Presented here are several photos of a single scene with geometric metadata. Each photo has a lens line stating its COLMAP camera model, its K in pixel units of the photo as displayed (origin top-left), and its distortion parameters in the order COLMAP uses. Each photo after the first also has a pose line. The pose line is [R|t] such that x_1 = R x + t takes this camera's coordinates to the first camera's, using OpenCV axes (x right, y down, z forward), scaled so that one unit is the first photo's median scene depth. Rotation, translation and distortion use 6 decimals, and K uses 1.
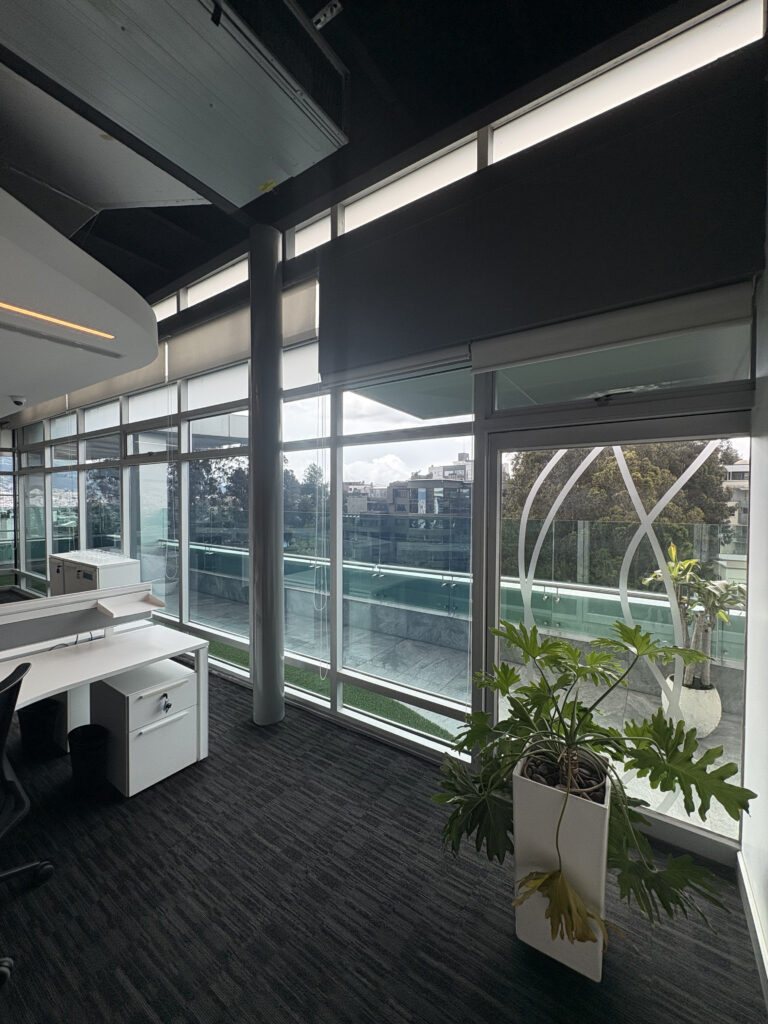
lens RADIAL K [[407.1, 0, 384.0], [0, 407.1, 512.0], [0, 0, 1]] dist [-0.000559, -0.000225]
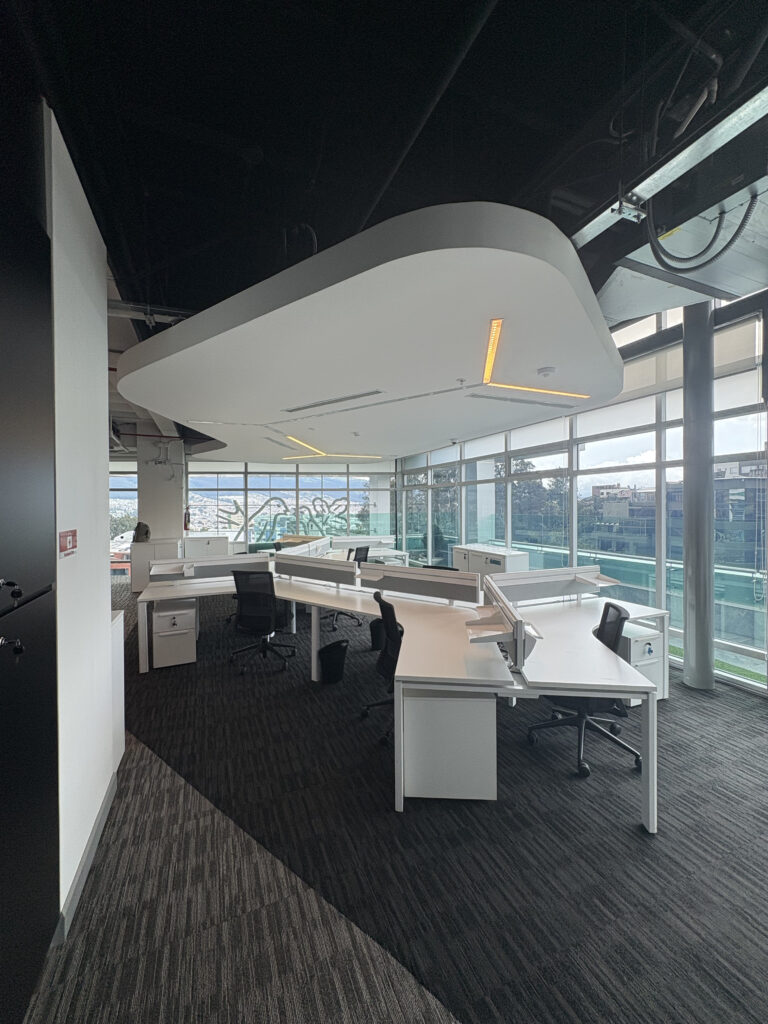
lens RADIAL K [[407.1, 0, 384.0], [0, 407.1, 512.0], [0, 0, 1]] dist [-0.000559, -0.000225]
pose [[0.839200, -0.006202, -0.543788, -0.301338], [-0.003250, 0.999860, -0.016418, 0.011325], [0.543814, 0.015546, 0.839062, -0.383898]]
